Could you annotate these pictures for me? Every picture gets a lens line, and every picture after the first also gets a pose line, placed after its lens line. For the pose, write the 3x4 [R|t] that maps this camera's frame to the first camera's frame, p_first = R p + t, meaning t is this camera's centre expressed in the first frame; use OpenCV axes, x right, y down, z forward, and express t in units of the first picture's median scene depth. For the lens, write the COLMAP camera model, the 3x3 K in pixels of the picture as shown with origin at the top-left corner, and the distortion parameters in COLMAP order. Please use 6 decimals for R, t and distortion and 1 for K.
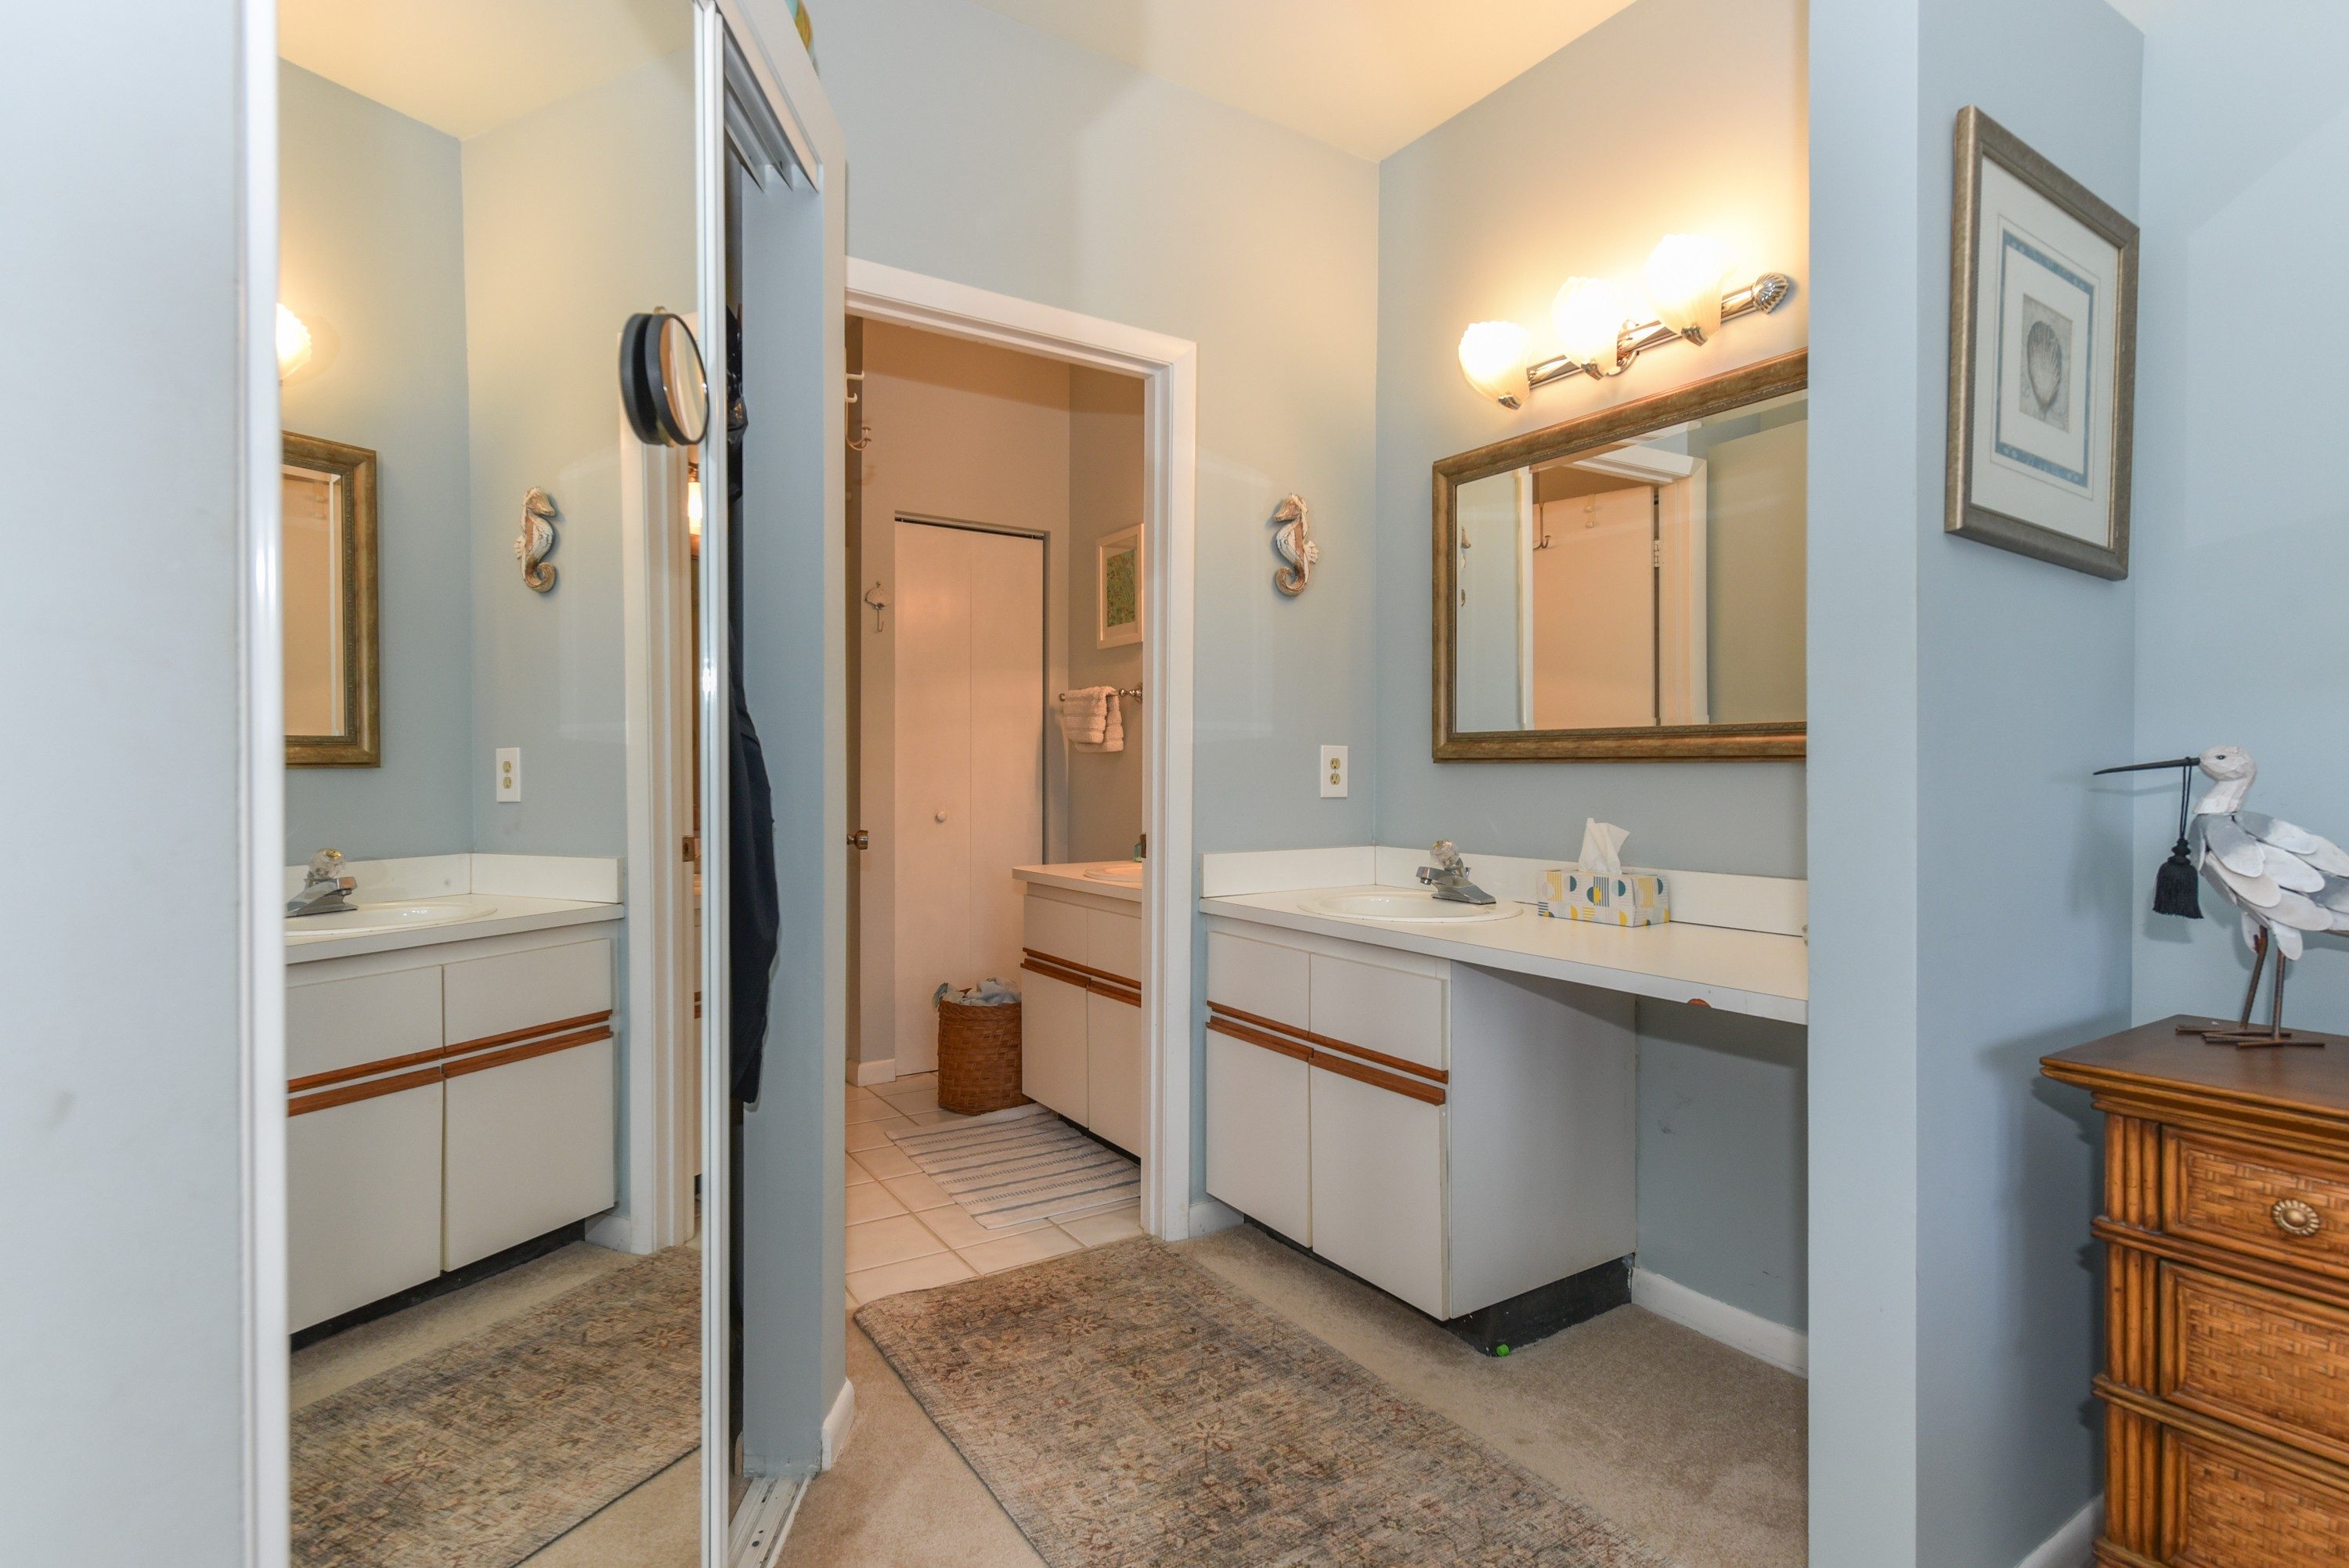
lens RADIAL K [[1148.7, 0, 1184.0], [0, 1148.7, 786.8], [0, 0, 1]] dist [0.001677, -0.000612]
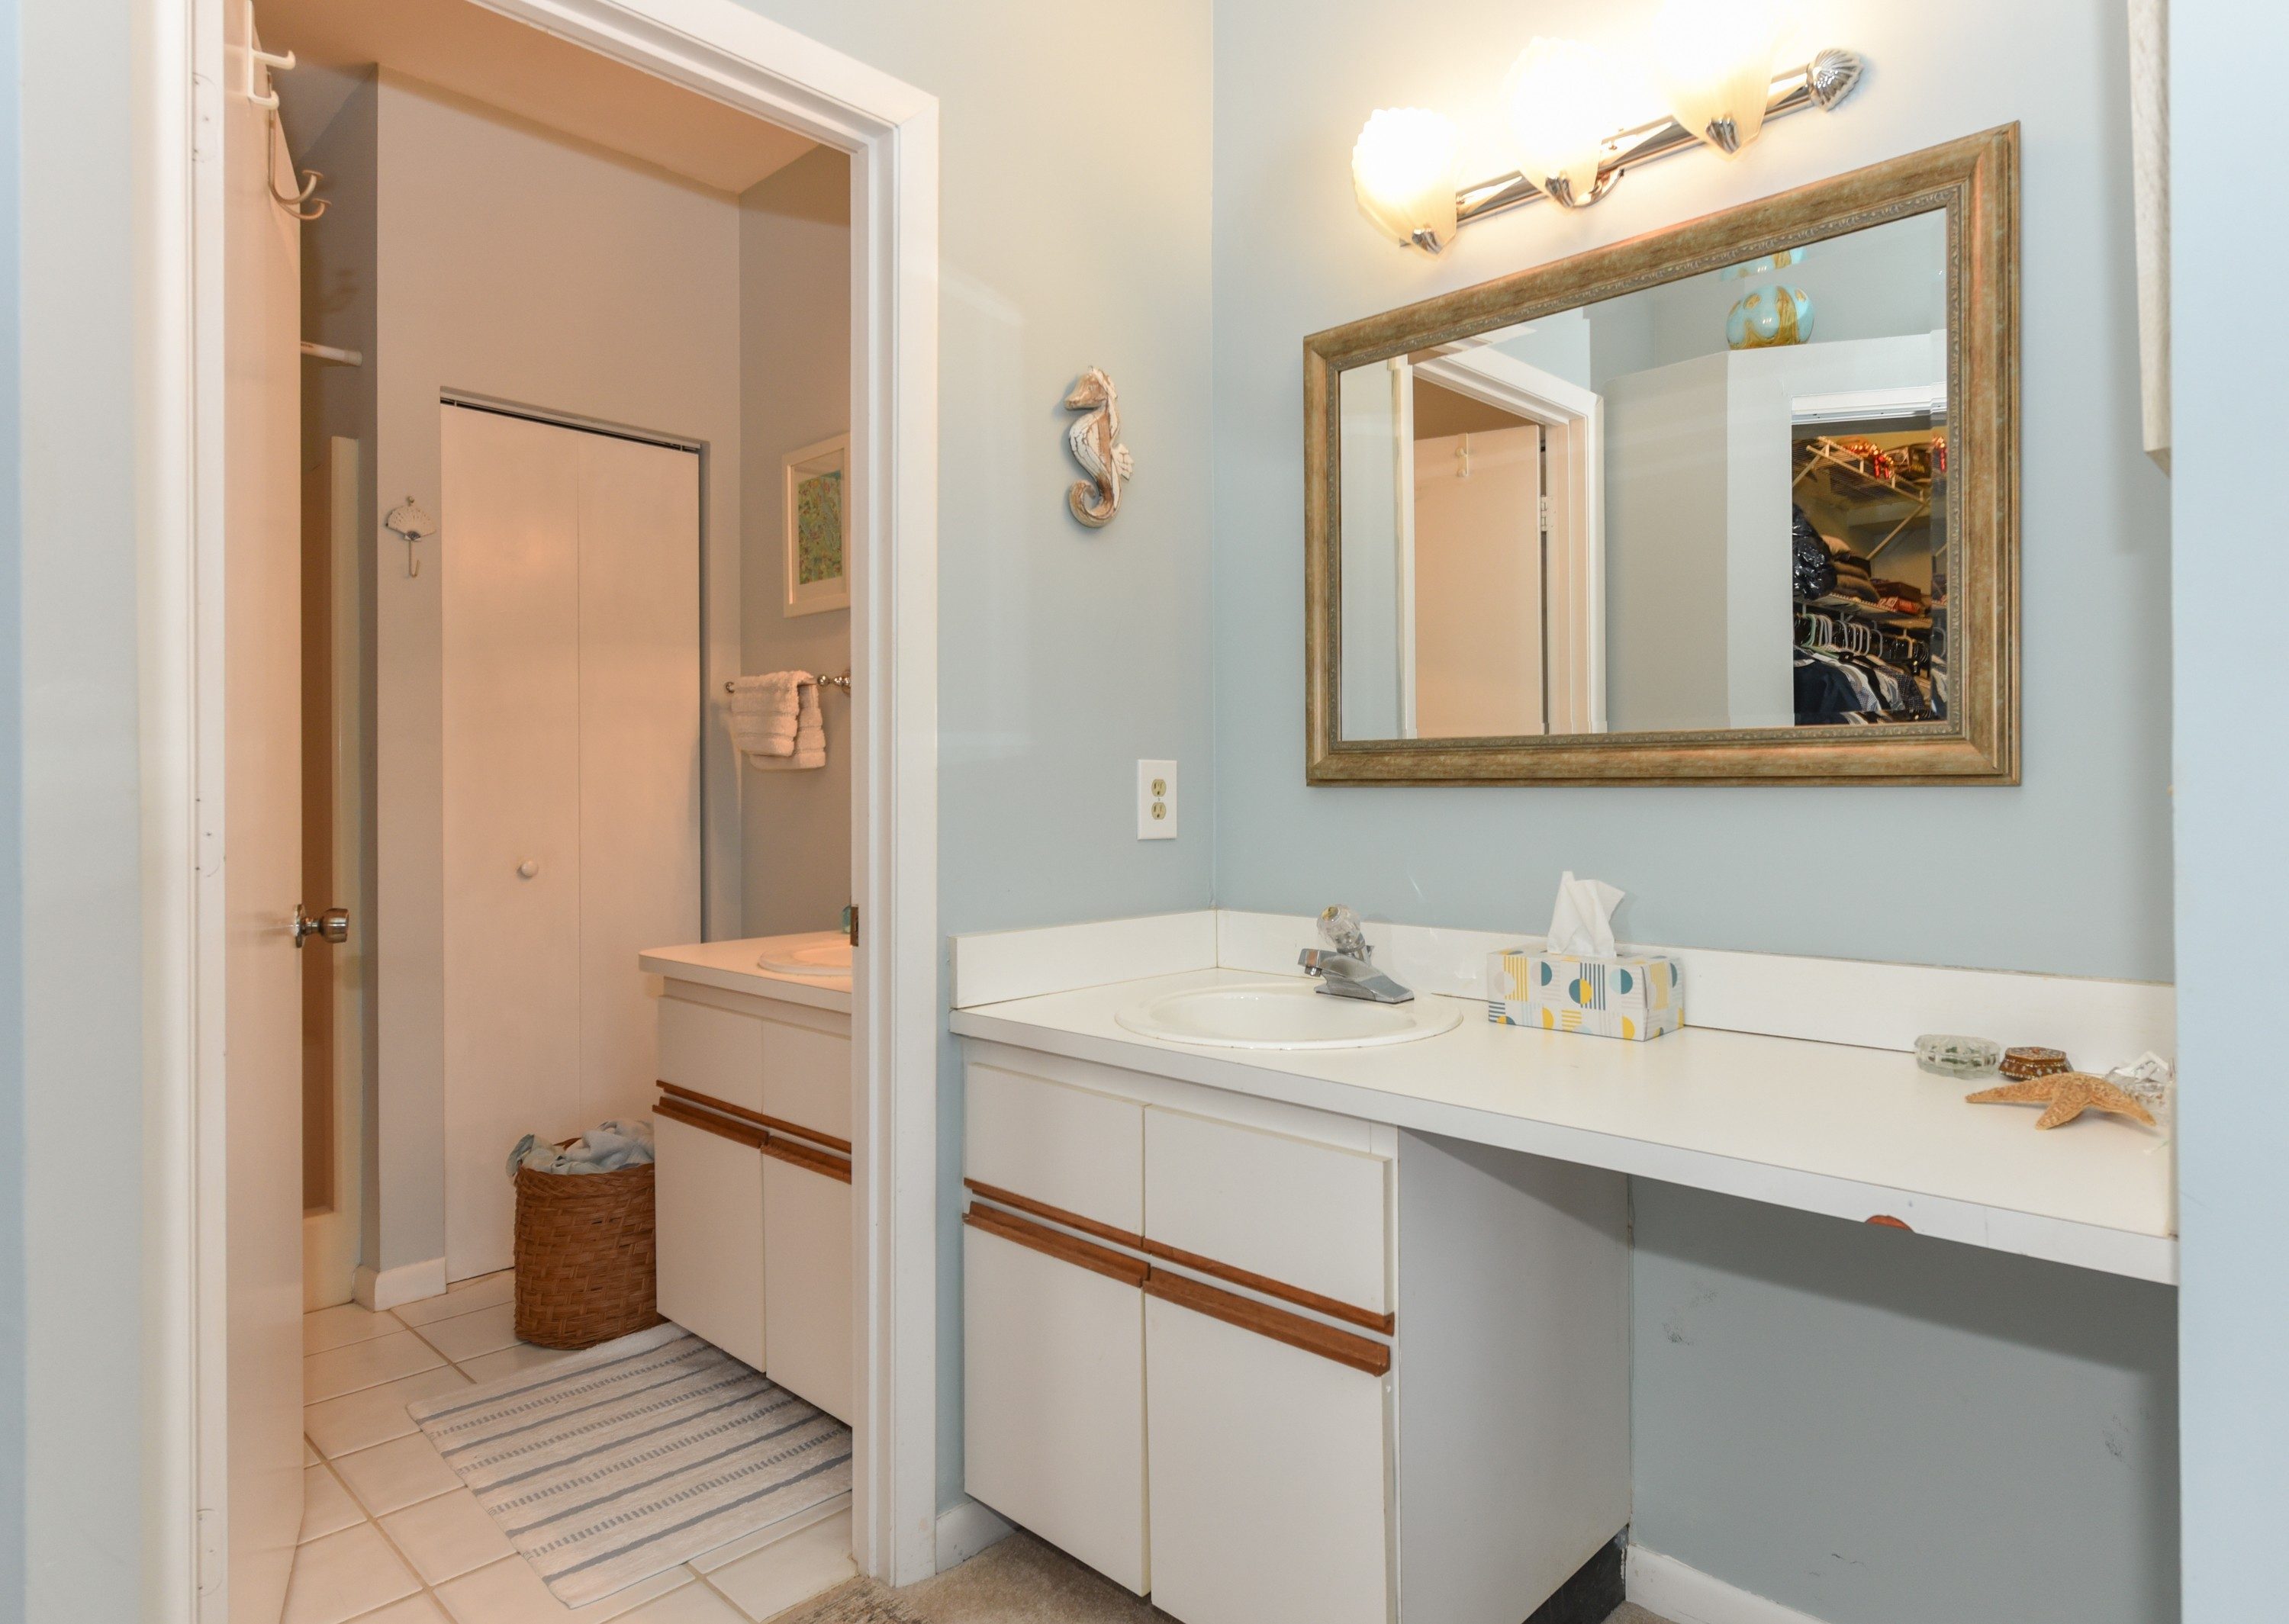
lens RADIAL K [[1295.0, 0, 1257.1], [0, 1295.0, 794.9], [0, 0, 1]] dist [0.005031, -0.000776]
pose [[0.966181, -0.006418, 0.257787, -0.005244], [0.008403, 0.999943, -0.006599, -0.010333], [-0.257729, 0.008542, 0.966179, 0.264748]]
